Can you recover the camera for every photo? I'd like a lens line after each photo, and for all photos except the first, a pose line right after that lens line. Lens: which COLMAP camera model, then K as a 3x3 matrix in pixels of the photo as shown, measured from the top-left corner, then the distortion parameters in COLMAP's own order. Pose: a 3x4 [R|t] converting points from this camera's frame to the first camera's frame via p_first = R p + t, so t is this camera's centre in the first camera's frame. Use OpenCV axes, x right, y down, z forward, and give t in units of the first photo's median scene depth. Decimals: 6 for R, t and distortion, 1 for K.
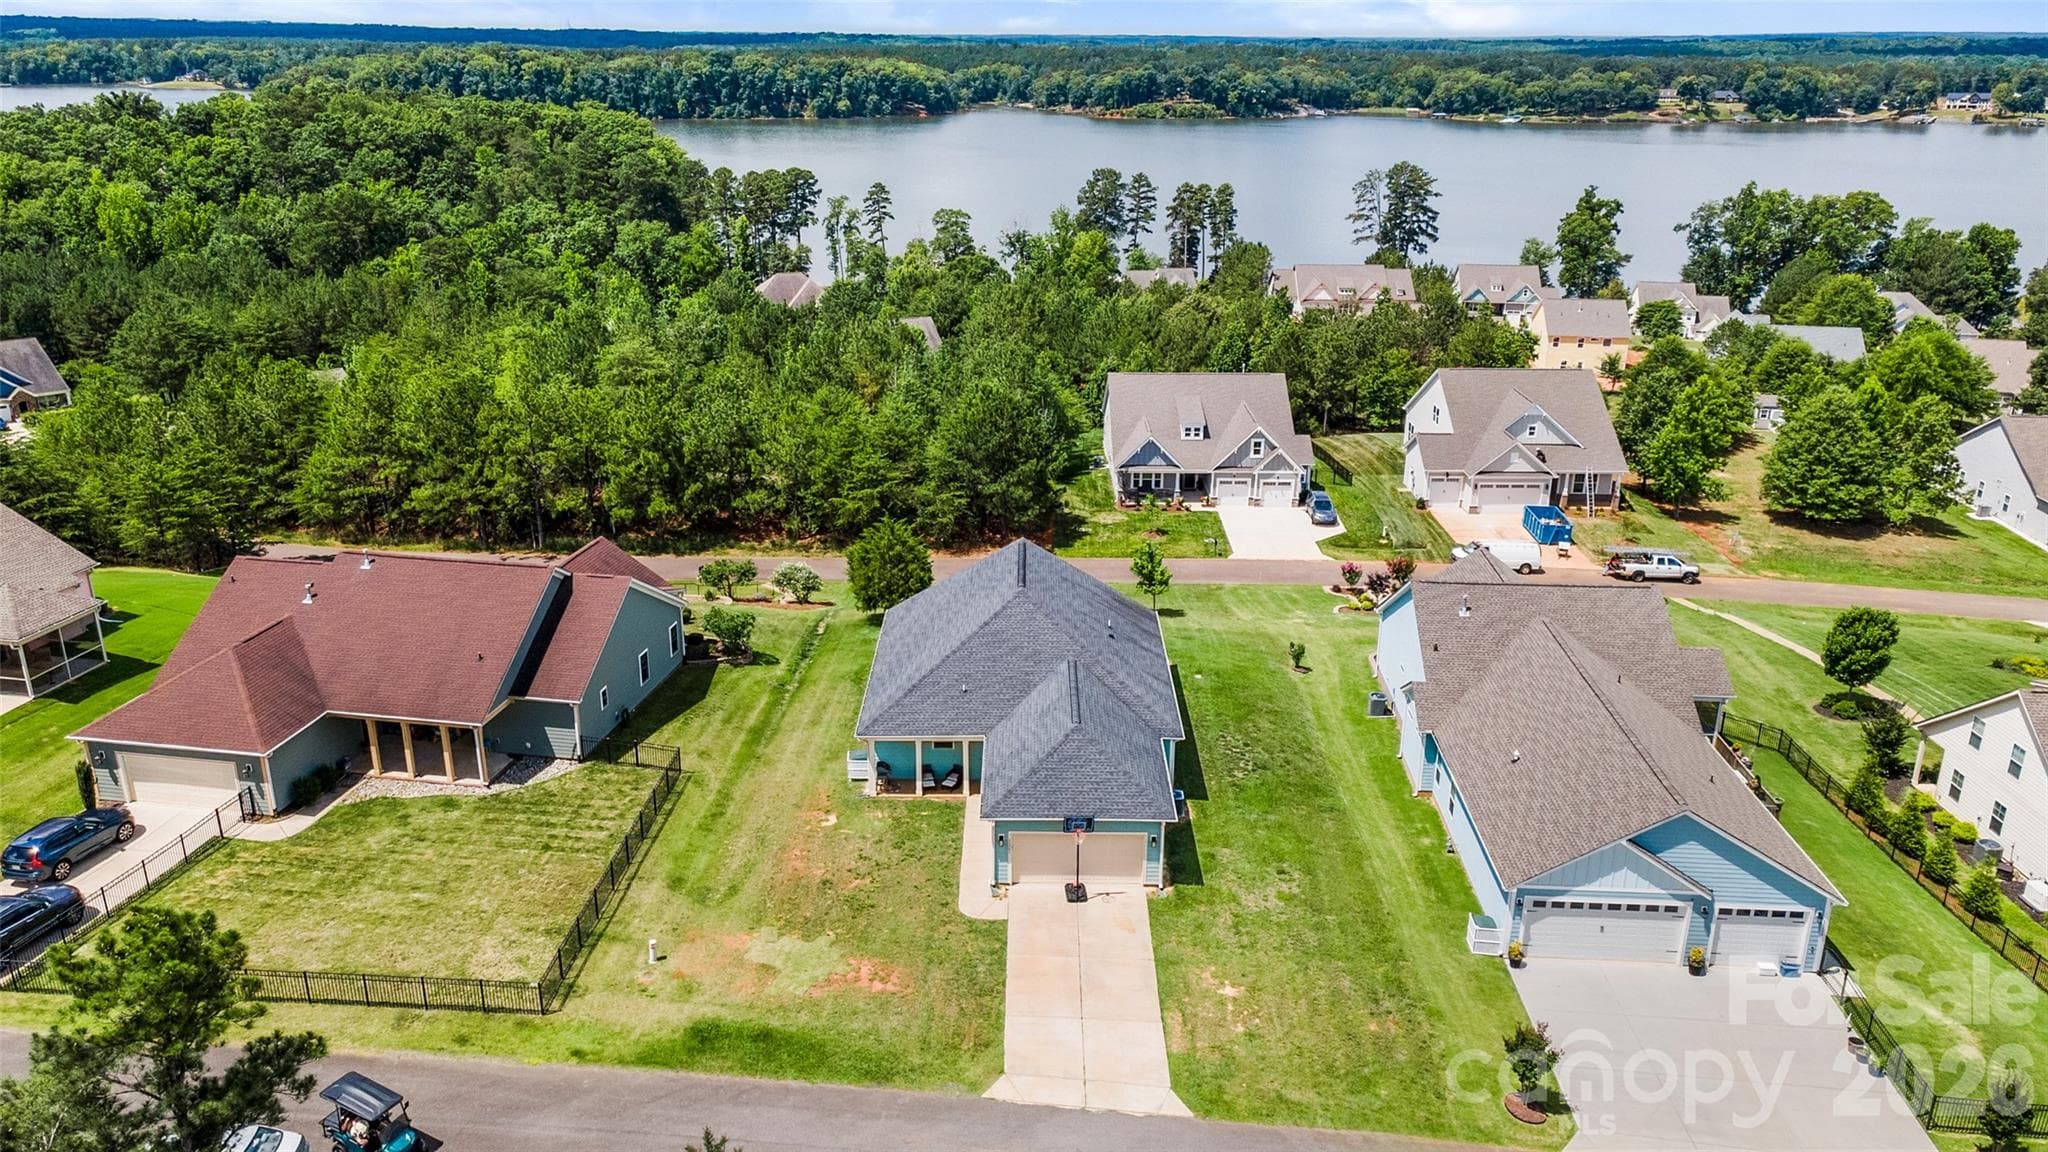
lens RADIAL K [[1473.6, 0, 1025.9], [0, 1473.6, 580.4], [0, 0, 1]] dist [0.019351, 0.036177]
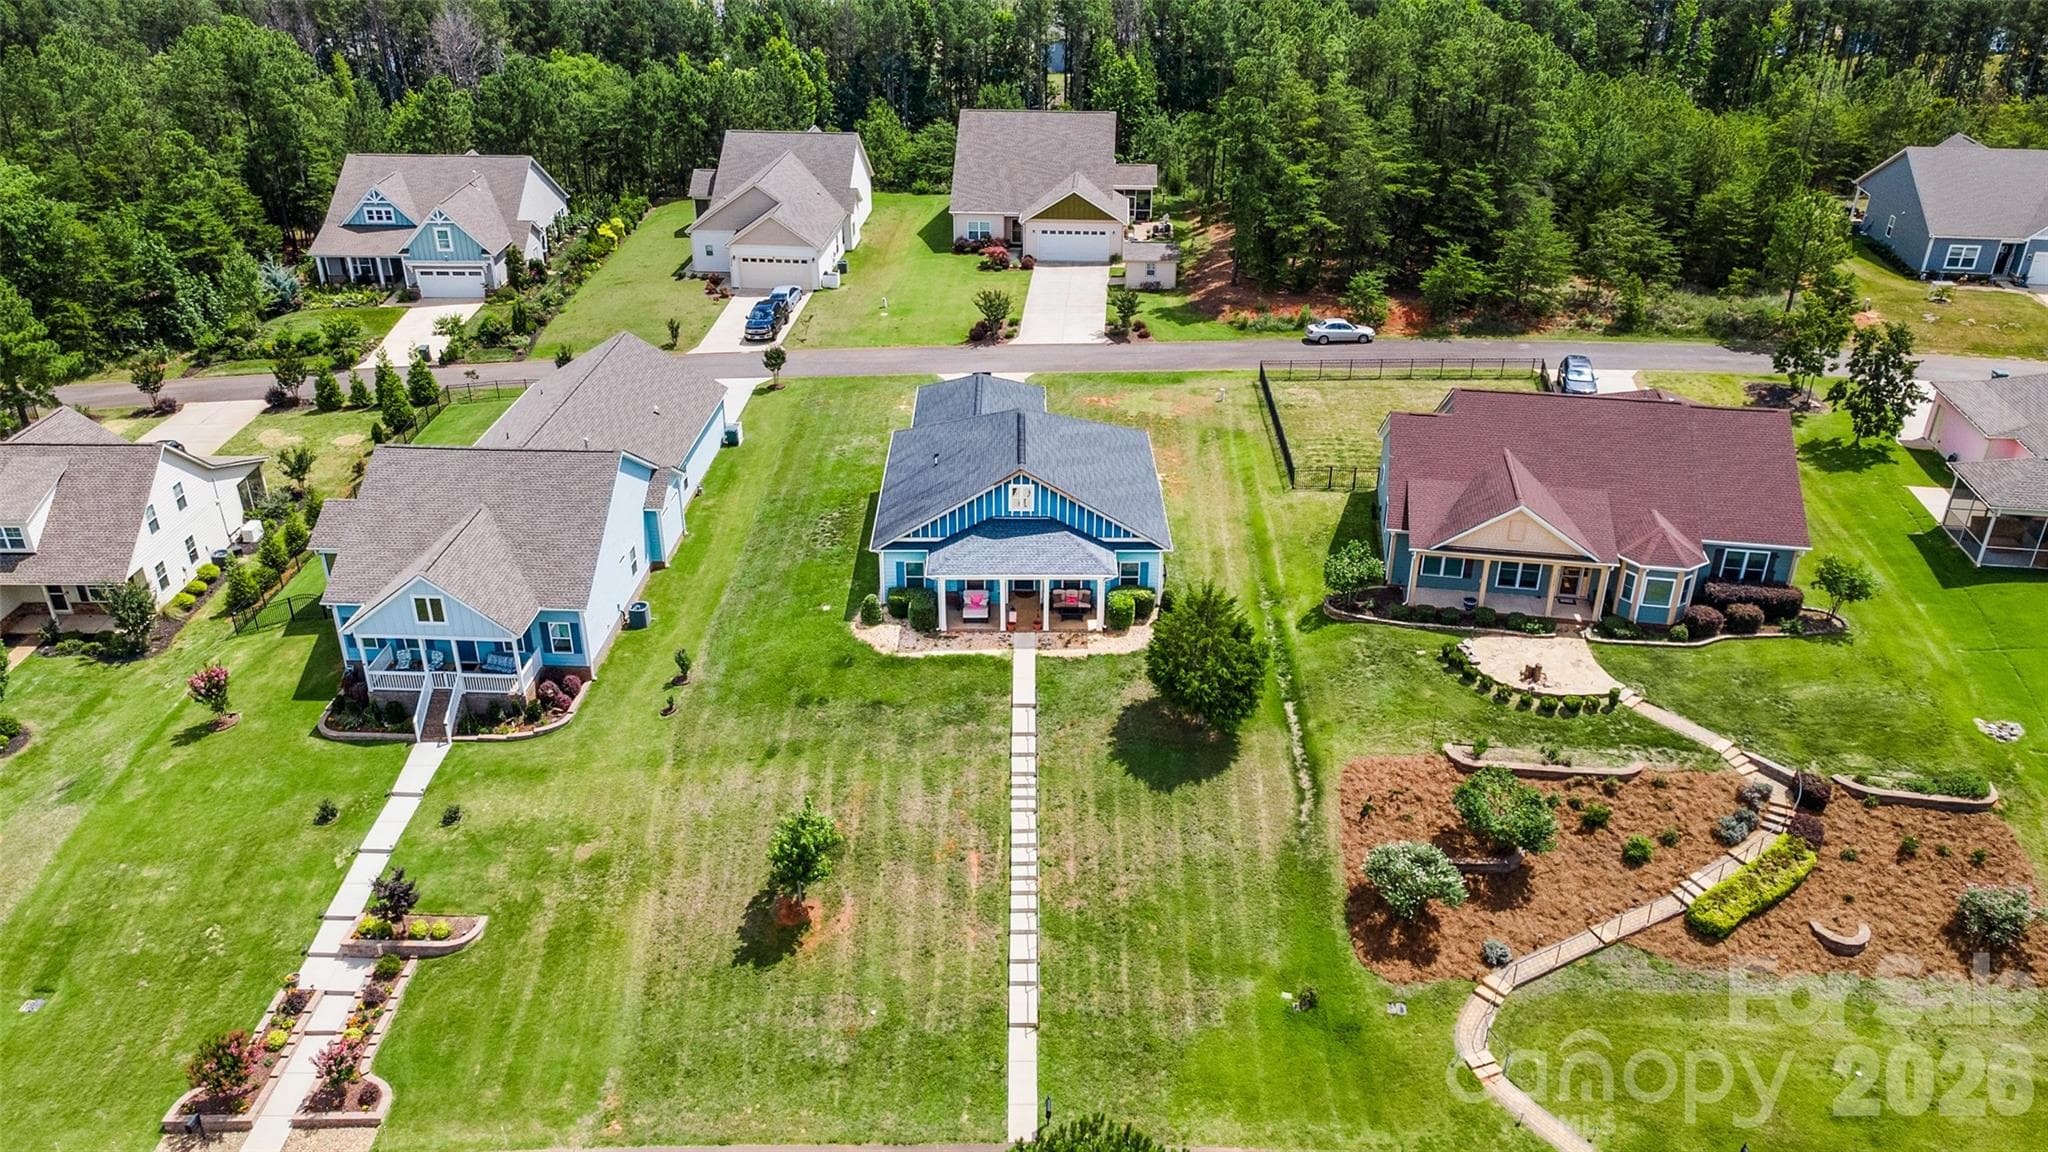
lens RADIAL K [[1473.6, 0, 1022.1], [0, 1473.6, 578.9], [0, 0, 1]] dist [0.019351, 0.036177]
pose [[-0.999776, 0.002144, -0.021077, 0.012860], [-0.013937, 0.682712, 0.730554, -0.375470], [0.015956, 0.730684, -0.682529, 0.997306]]
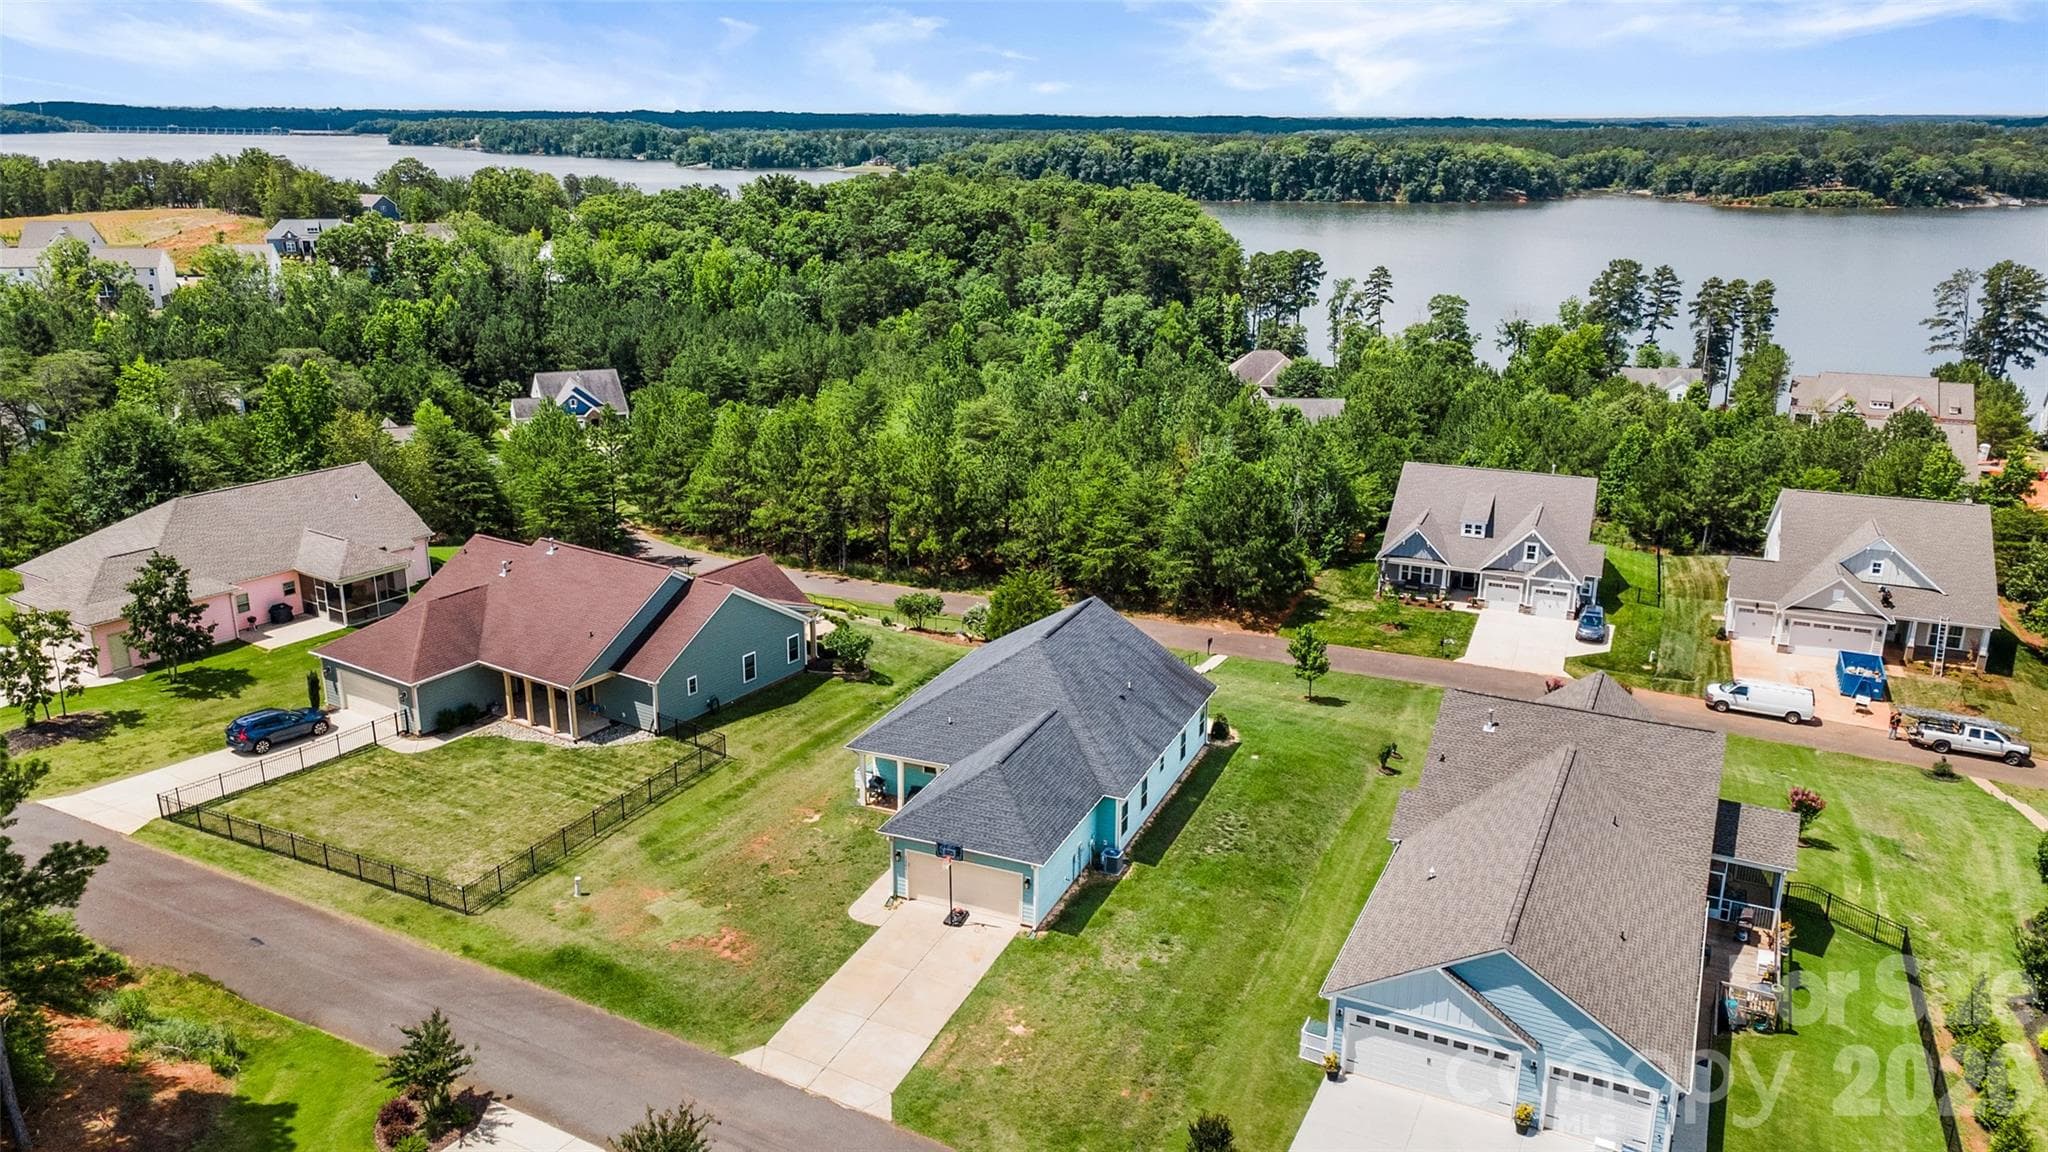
lens RADIAL K [[1473.6, 0, 1028.0], [0, 1473.6, 584.8], [0, 0, 1]] dist [0.019351, 0.036177]
pose [[0.922406, 0.115743, -0.368470, 0.204439], [-0.133594, 0.990764, -0.023215, -0.004072], [0.362380, 0.070639, 0.929350, 0.004593]]
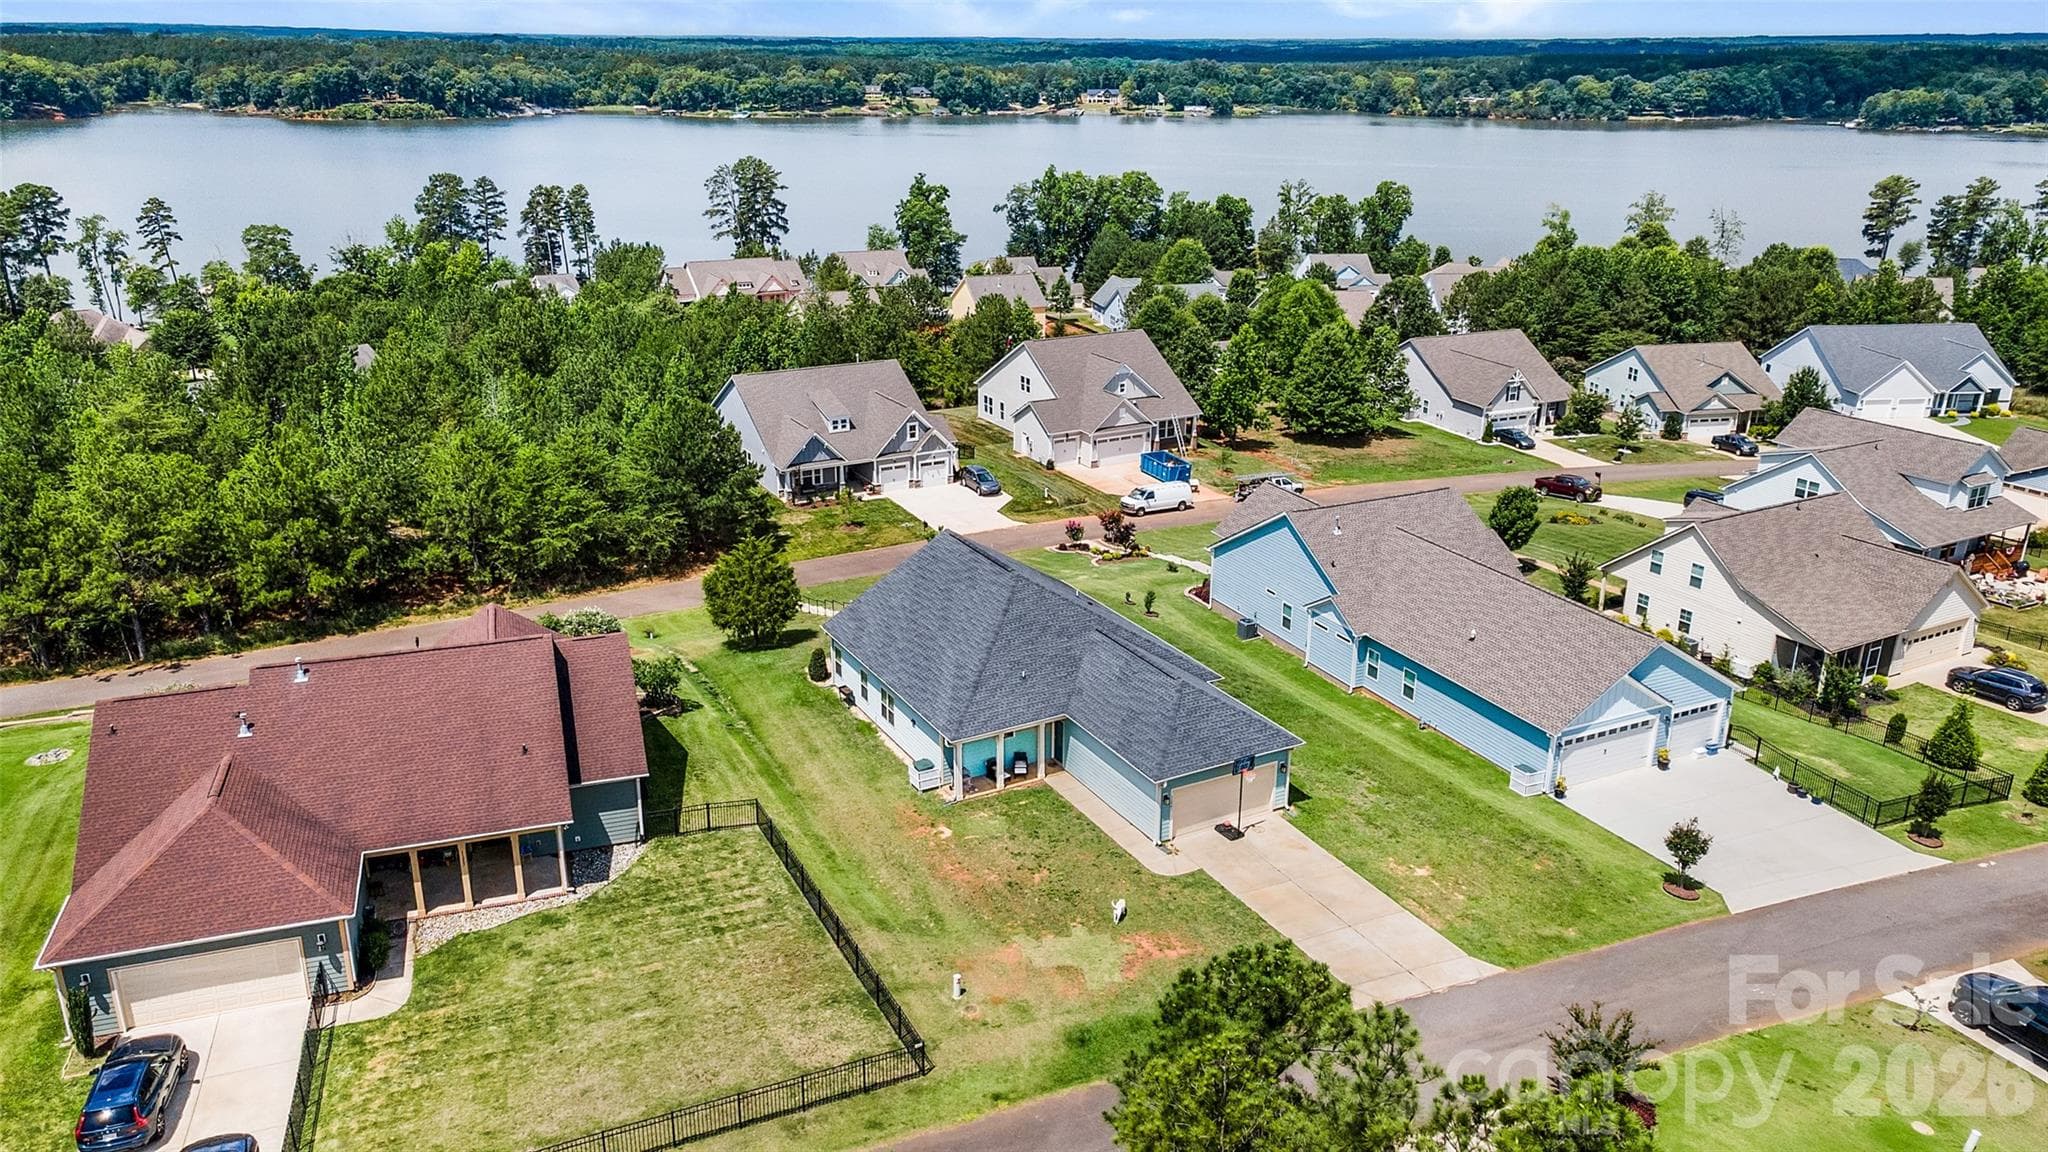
lens RADIAL K [[1473.6, 0, 1027.3], [0, 1473.6, 575.6], [0, 0, 1]] dist [0.019351, 0.036177]
pose [[0.873764, -0.165888, 0.457184, -0.252440], [0.166553, 0.985254, 0.039182, -0.016860], [-0.456942, 0.041909, 0.888509, 0.050310]]
